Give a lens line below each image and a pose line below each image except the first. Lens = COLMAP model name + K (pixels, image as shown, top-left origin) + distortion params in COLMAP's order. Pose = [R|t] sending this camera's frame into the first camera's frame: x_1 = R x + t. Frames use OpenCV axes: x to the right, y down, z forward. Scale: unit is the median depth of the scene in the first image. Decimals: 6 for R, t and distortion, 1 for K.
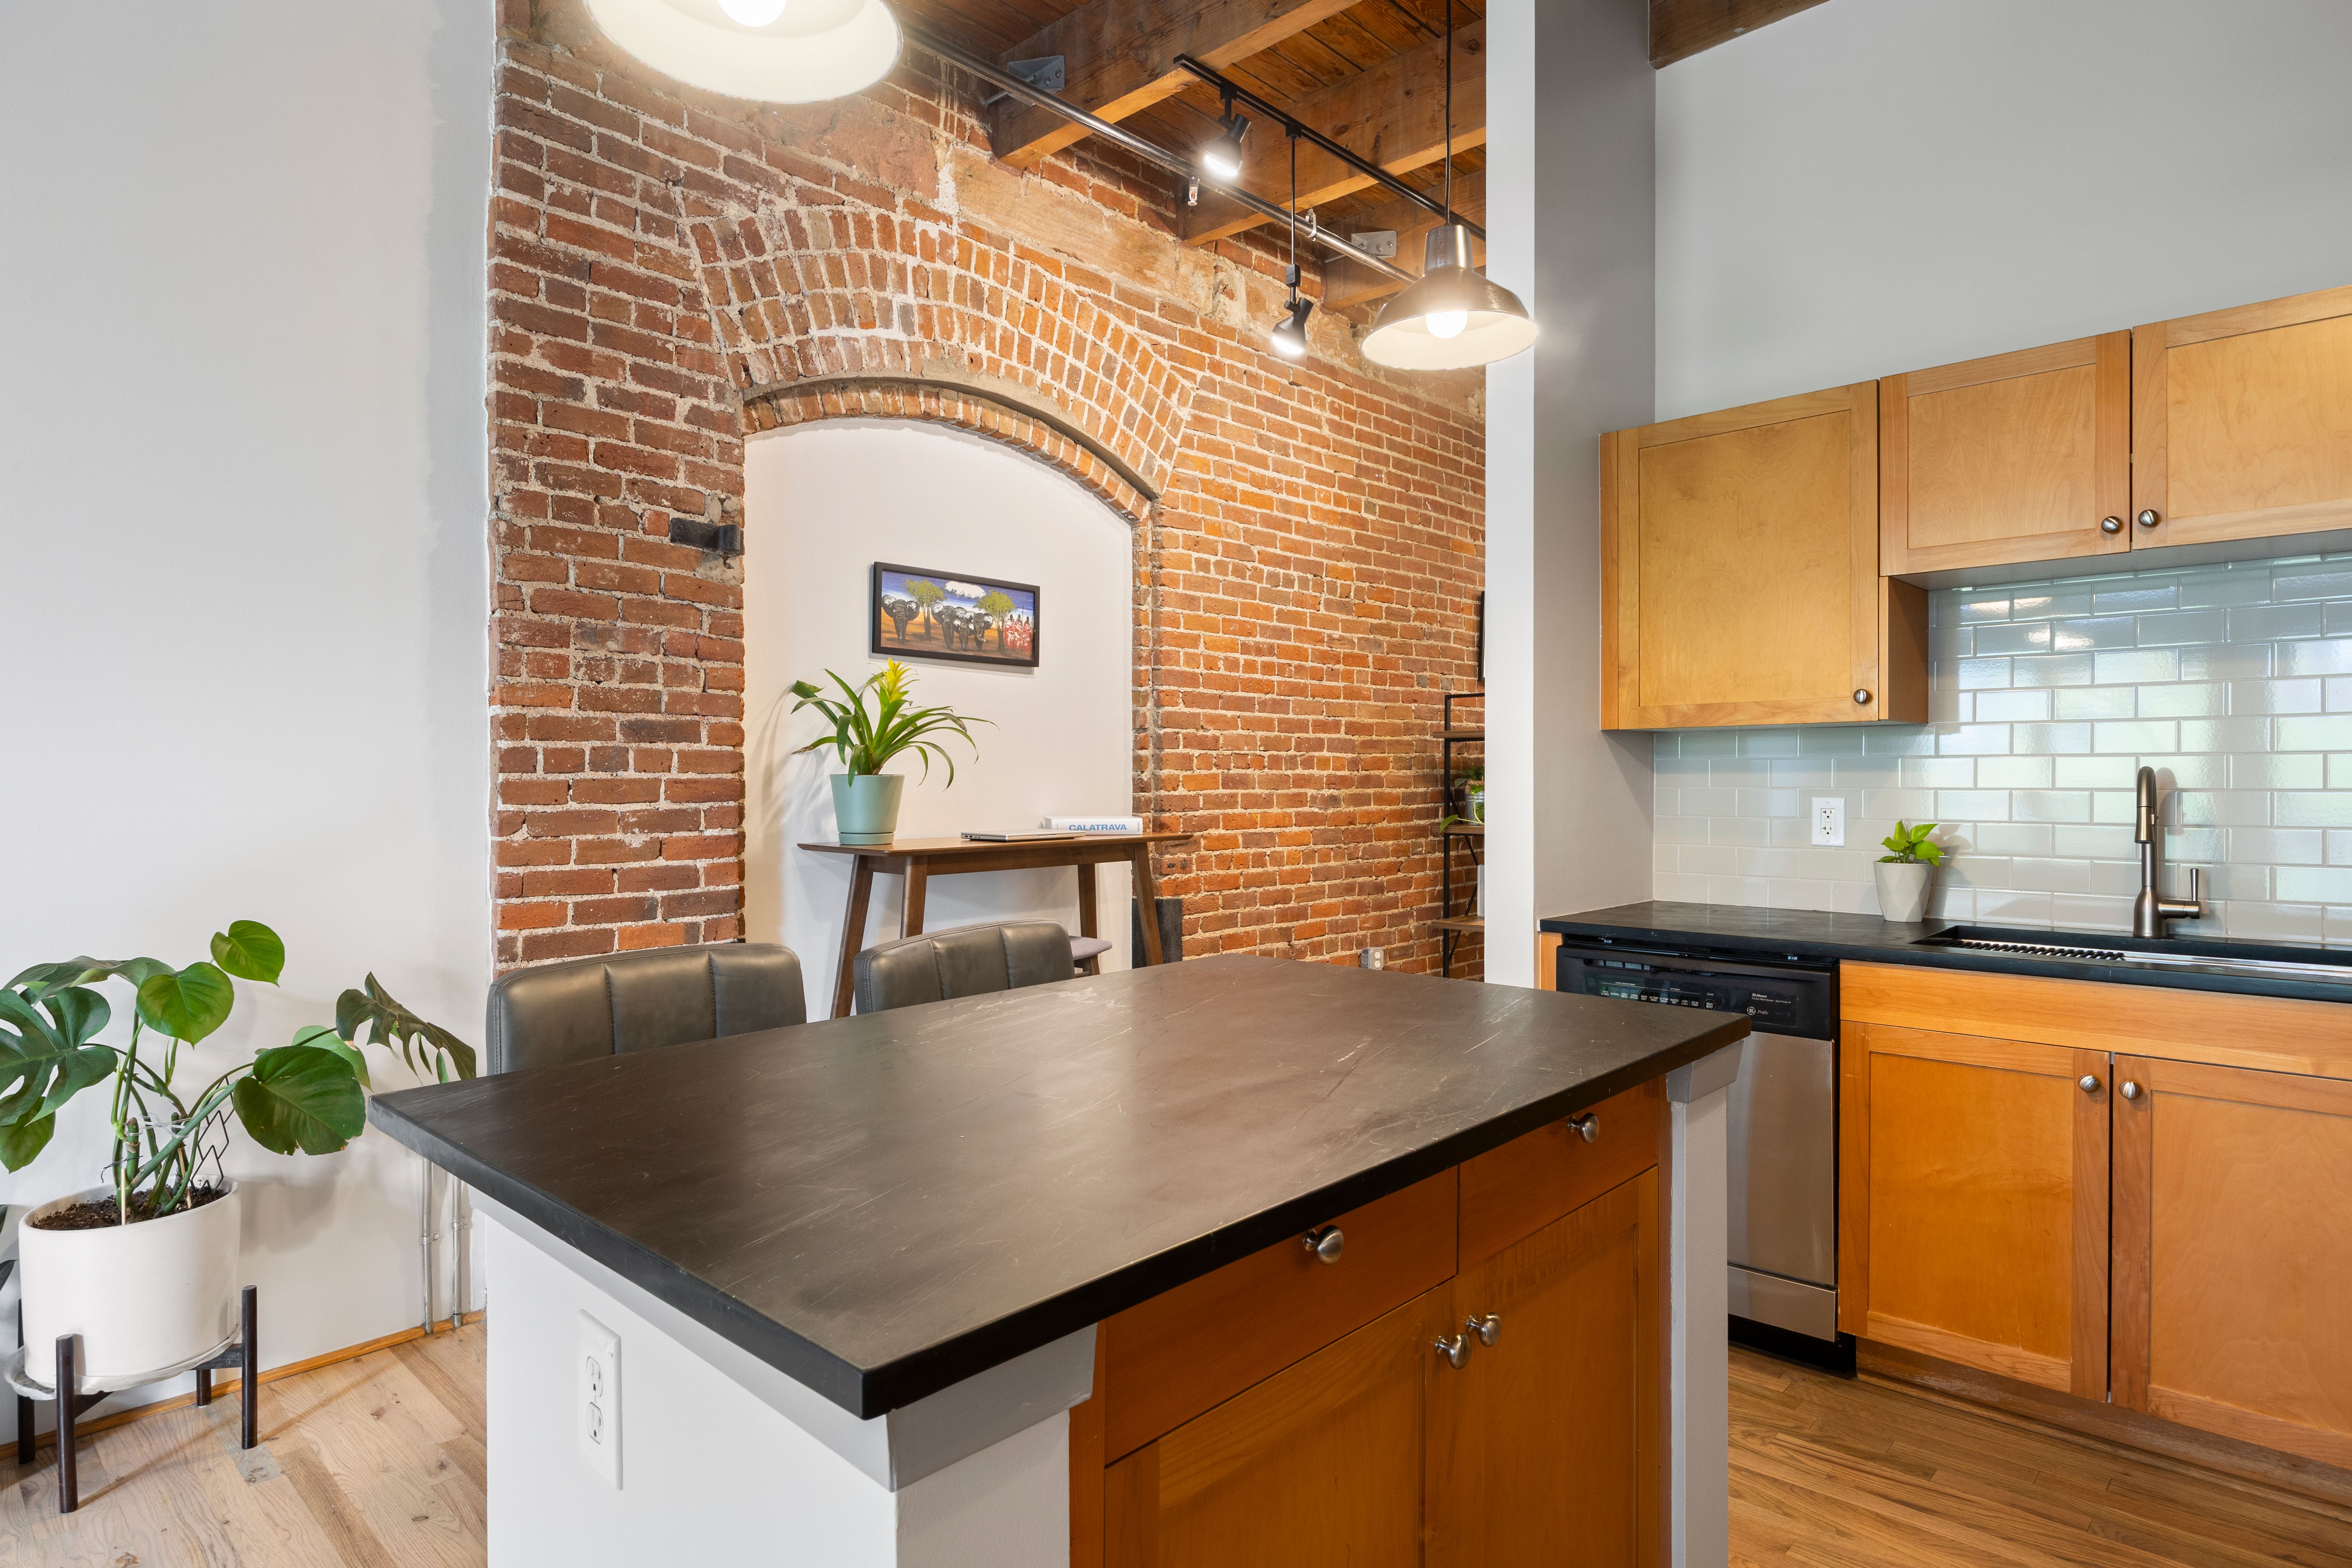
lens RADIAL K [[1290.0, 0, 1185.2], [0, 1290.0, 775.0], [0, 0, 1]] dist [-0.006337, -0.000883]
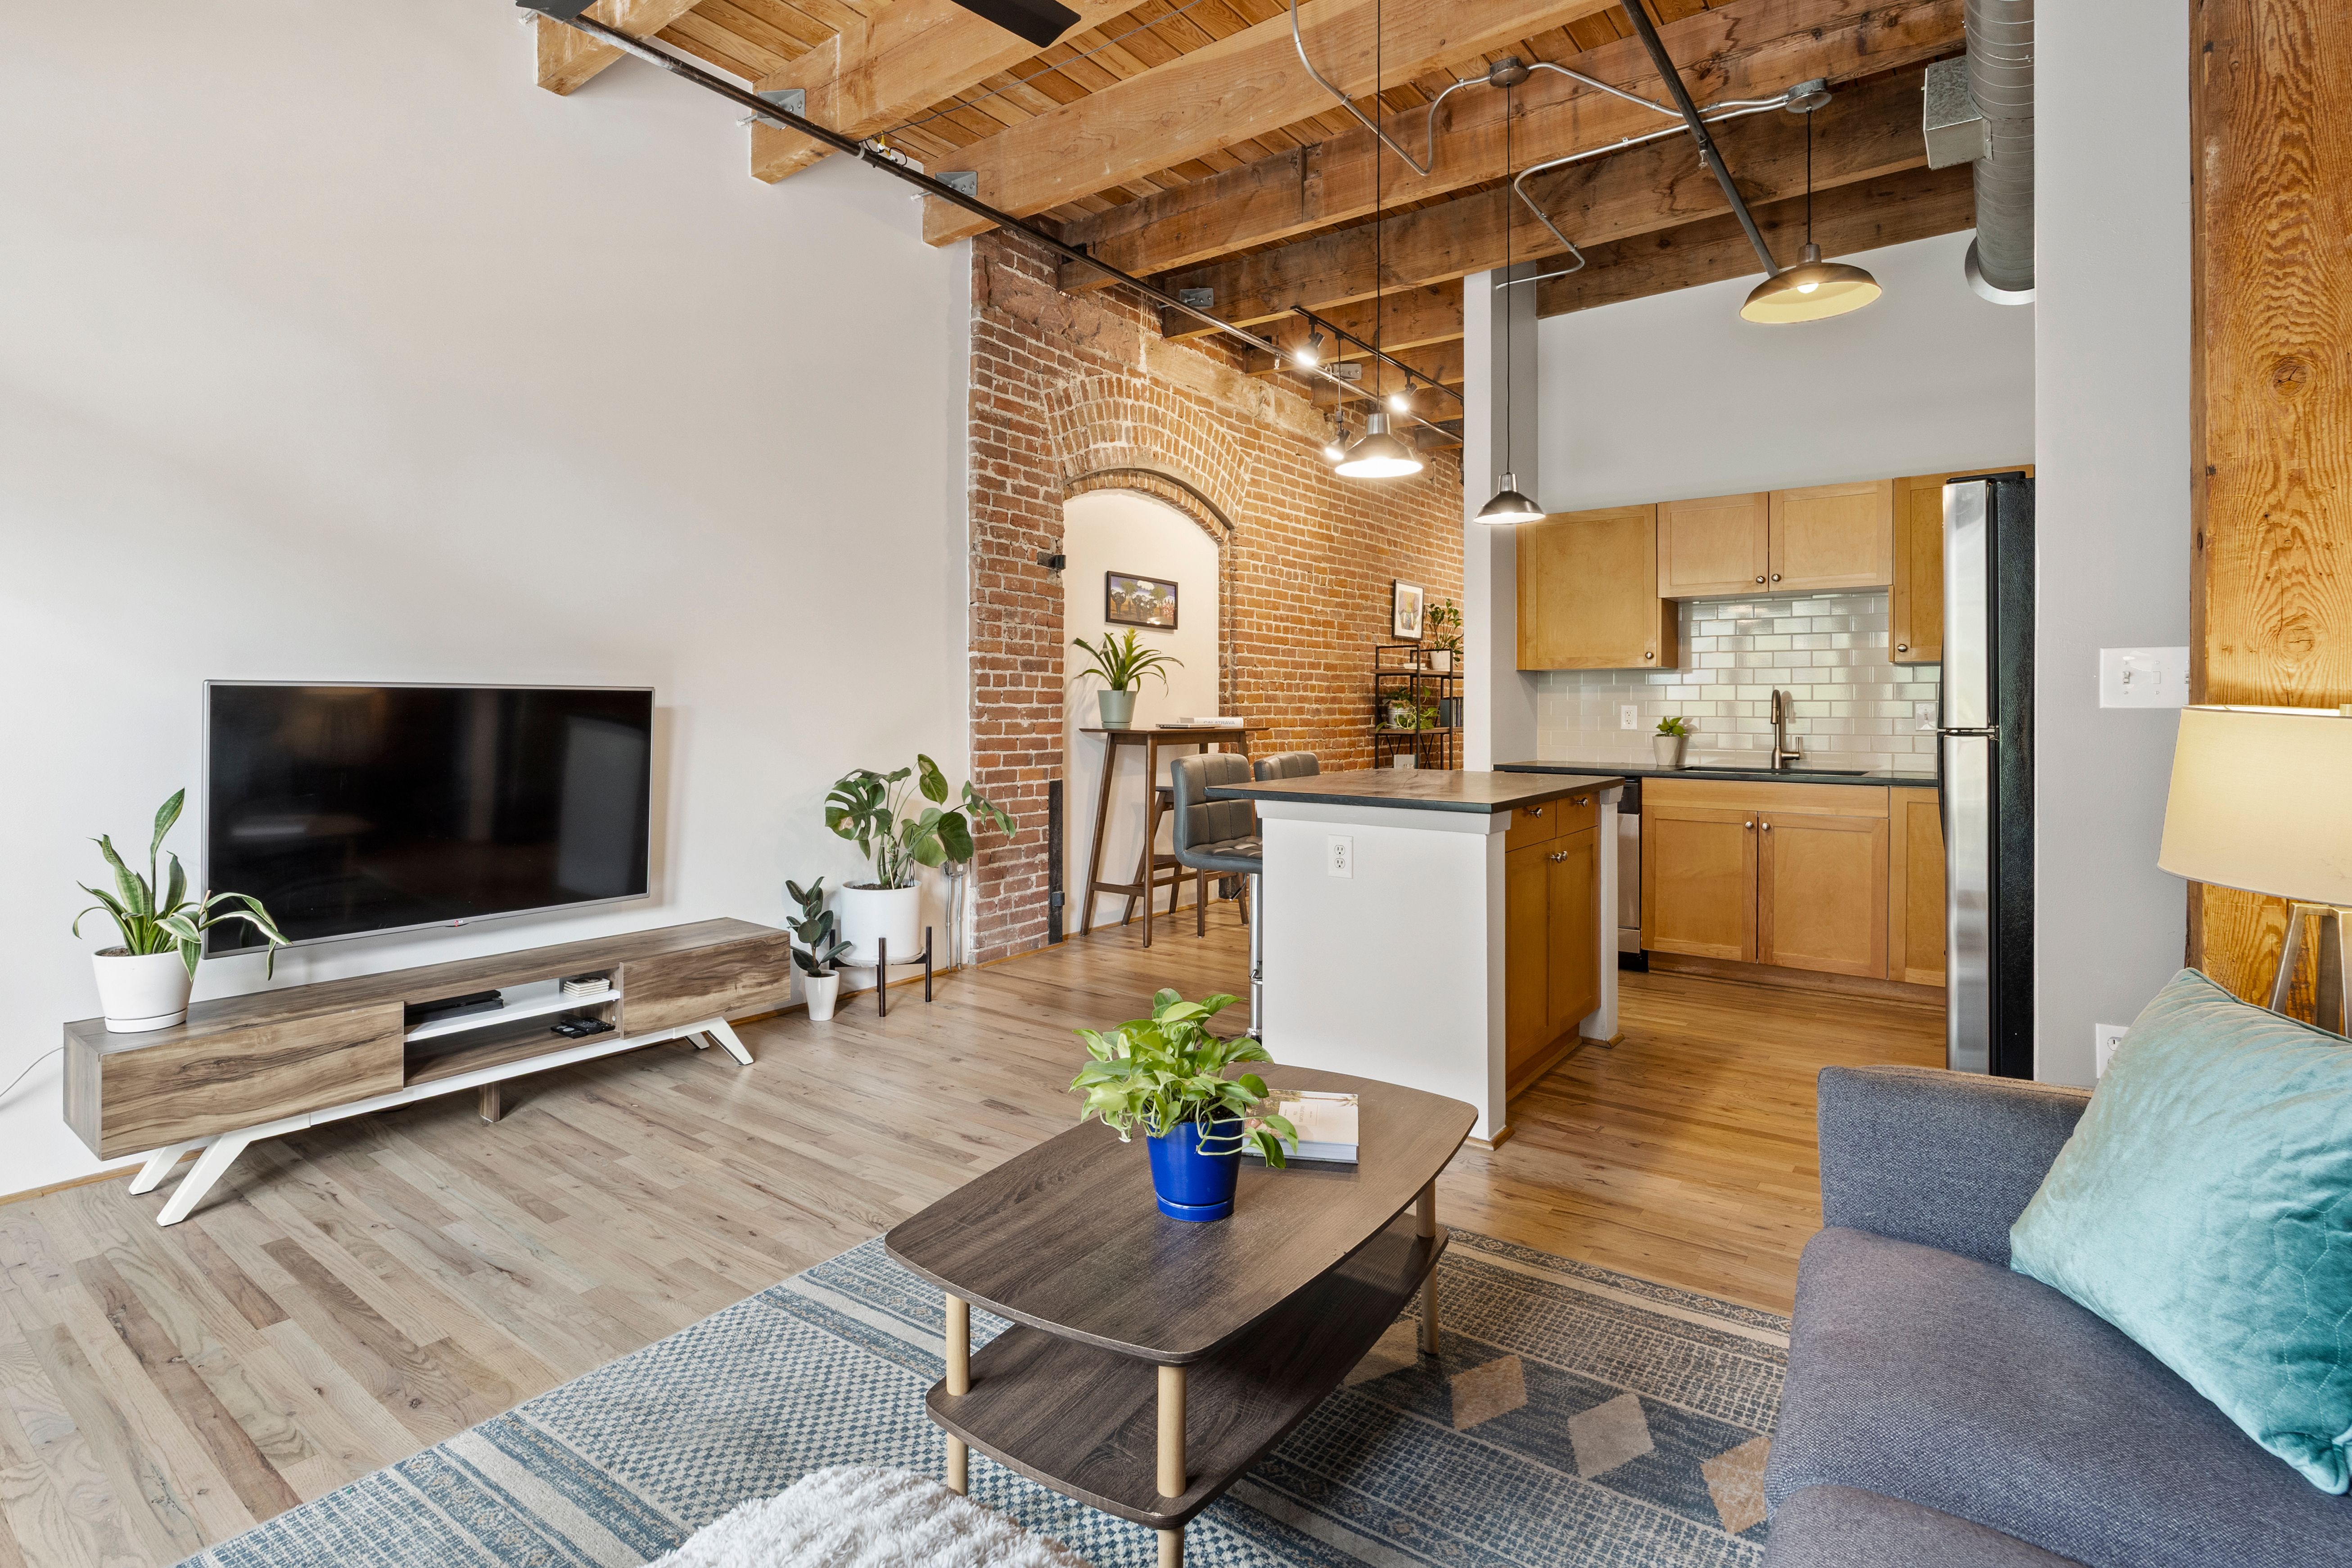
lens RADIAL K [[1165.2, 0, 1119.7], [0, 1165.2, 715.6], [0, 0, 1]] dist [-0.012481, 0.000831]
pose [[0.995483, 0.000227, 0.094943, -0.359183], [-0.000553, 0.999994, 0.003415, 0.027118], [-0.094942, -0.003452, 0.995477, -0.568452]]
